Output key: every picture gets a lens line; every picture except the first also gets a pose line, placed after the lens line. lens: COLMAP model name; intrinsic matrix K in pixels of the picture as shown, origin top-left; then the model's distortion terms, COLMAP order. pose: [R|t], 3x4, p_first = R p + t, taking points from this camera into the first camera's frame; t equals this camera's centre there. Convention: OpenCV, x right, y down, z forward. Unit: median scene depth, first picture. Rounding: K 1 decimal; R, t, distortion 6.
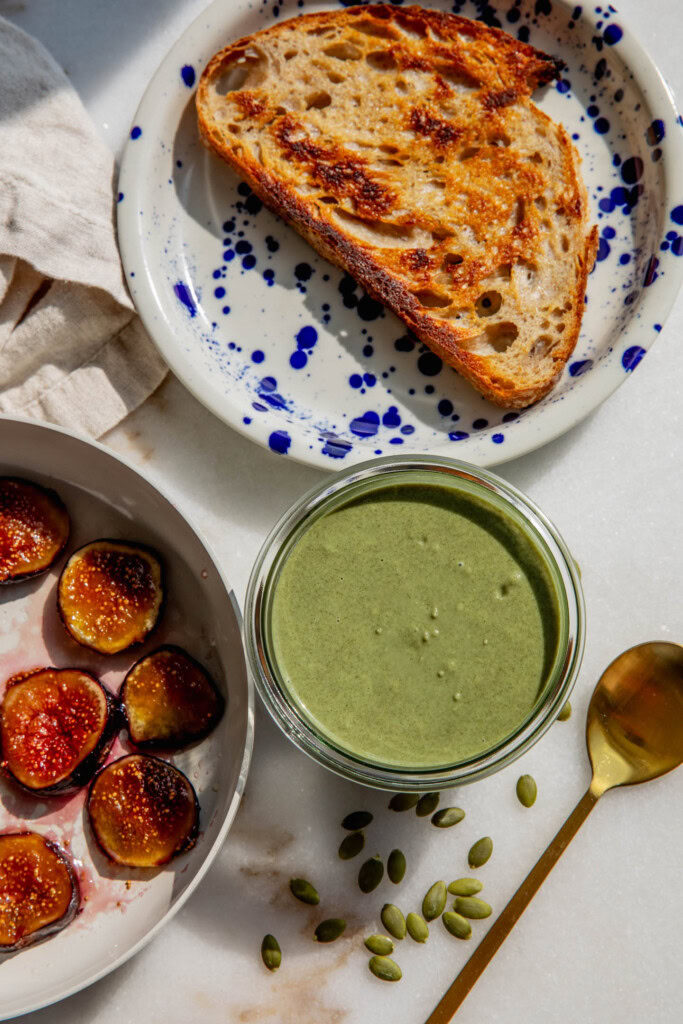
lens RADIAL K [[1799.3, 0, 336.8], [0, 1799.3, 508.0], [0, 0, 1]] dist [0.070870, 0.000000]
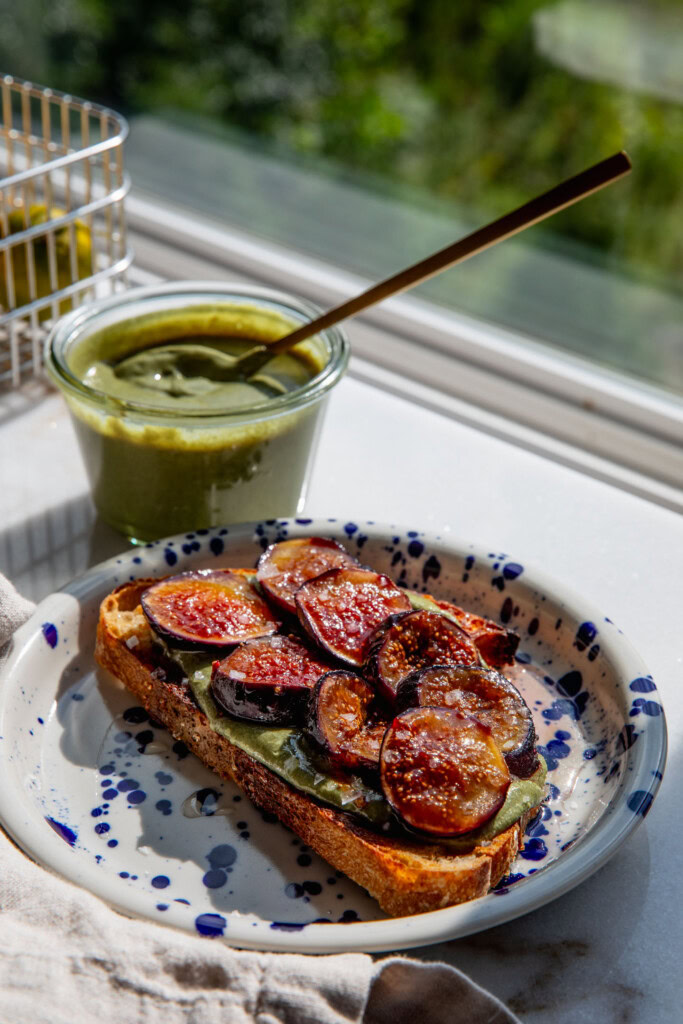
lens RADIAL K [[1799.3, 0, 340.9], [0, 1799.3, 507.5], [0, 0, 1]] dist [0.070870, 0.000000]
pose [[0.978791, -0.012824, 0.204457, -0.121732], [0.162620, 0.655605, -0.737385, 0.380831], [-0.124587, 0.754995, 0.643786, 0.382115]]
